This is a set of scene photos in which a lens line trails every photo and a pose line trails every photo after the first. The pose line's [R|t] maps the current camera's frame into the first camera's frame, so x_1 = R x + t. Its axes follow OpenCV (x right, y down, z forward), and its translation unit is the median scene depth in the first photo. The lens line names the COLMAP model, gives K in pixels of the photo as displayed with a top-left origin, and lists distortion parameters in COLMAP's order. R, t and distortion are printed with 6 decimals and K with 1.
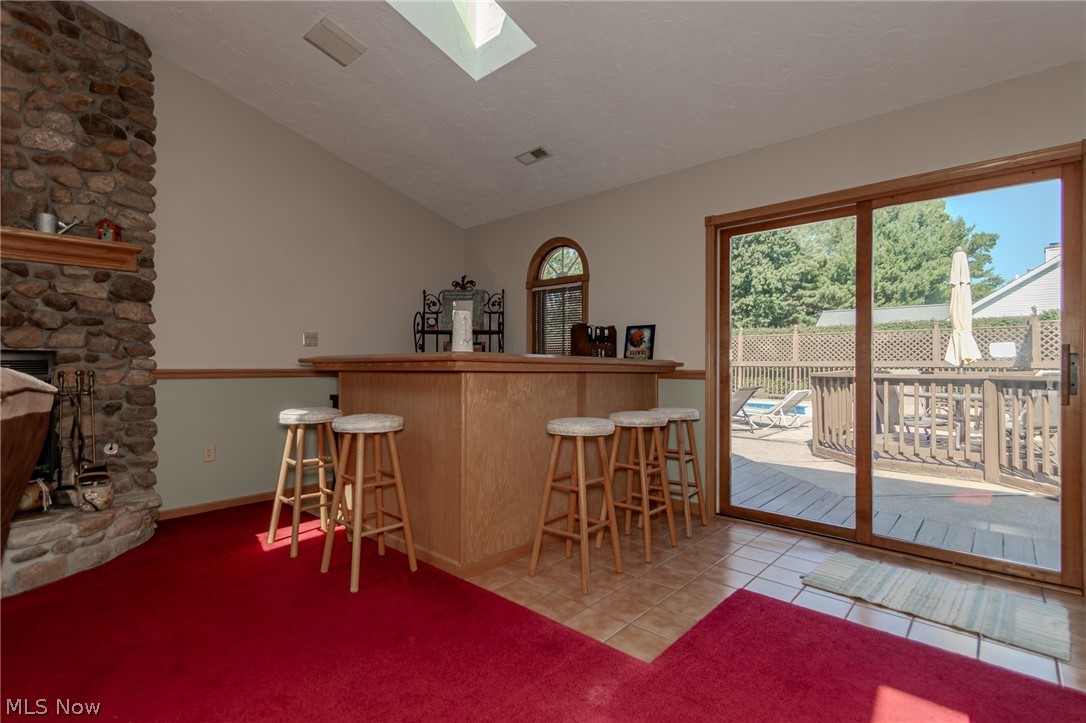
lens RADIAL K [[510.1, 0, 536.1], [0, 510.1, 362.9], [0, 0, 1]] dist [0.008966, -0.004670]
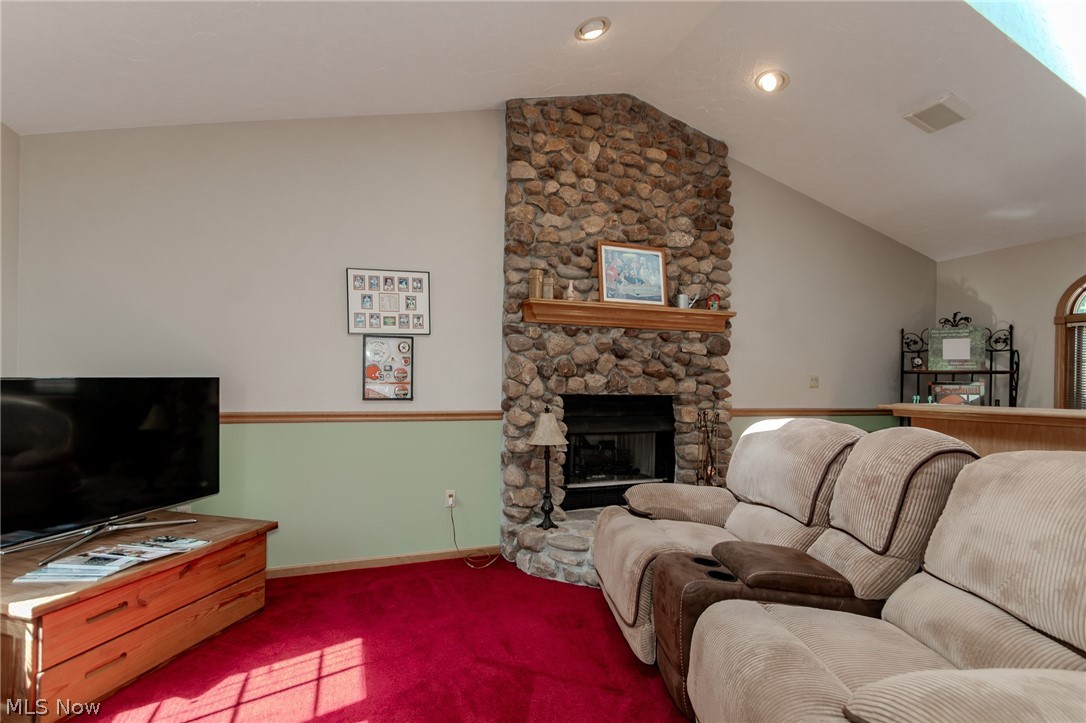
lens RADIAL K [[510.1, 0, 534.0], [0, 510.1, 380.6], [0, 0, 1]] dist [0.008966, -0.004670]
pose [[0.881753, 0.008502, -0.471635, -0.628073], [-0.011063, 0.999935, -0.002657, -0.053182], [0.471582, 0.007561, 0.881790, -0.350836]]
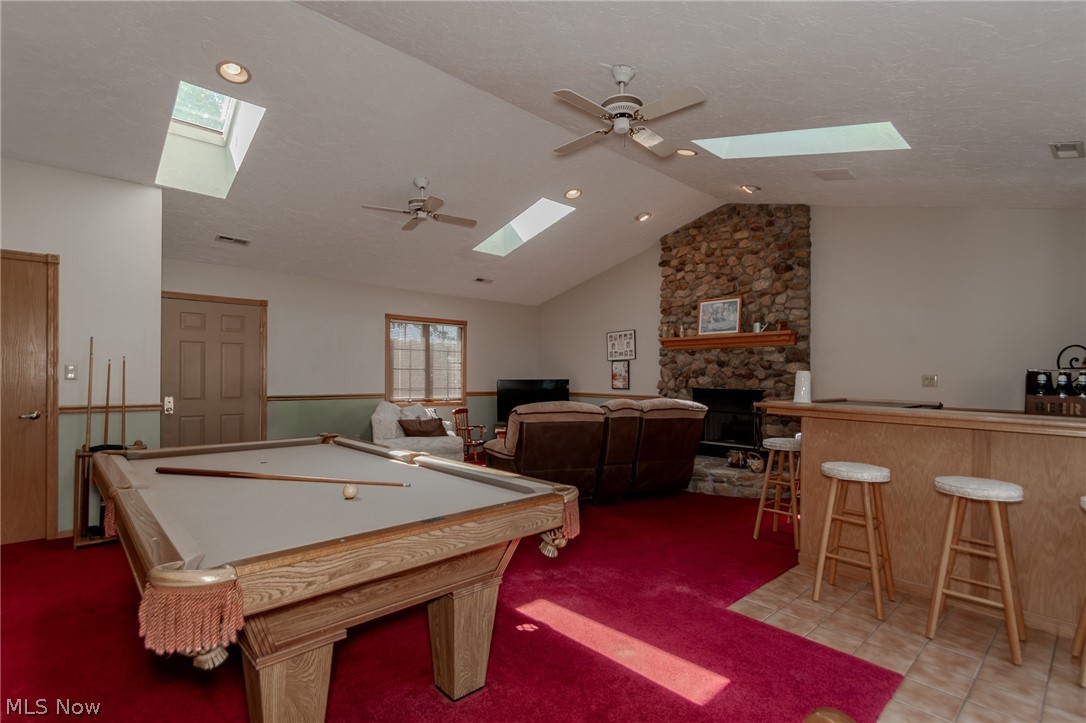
lens RADIAL K [[510.1, 0, 550.8], [0, 510.1, 370.4], [0, 0, 1]] dist [0.008966, -0.004670]
pose [[-0.087141, -0.012207, -0.996121, 1.056280], [-0.005785, 0.999914, -0.011747, -0.070153], [0.996179, 0.004739, -0.087204, 0.344542]]
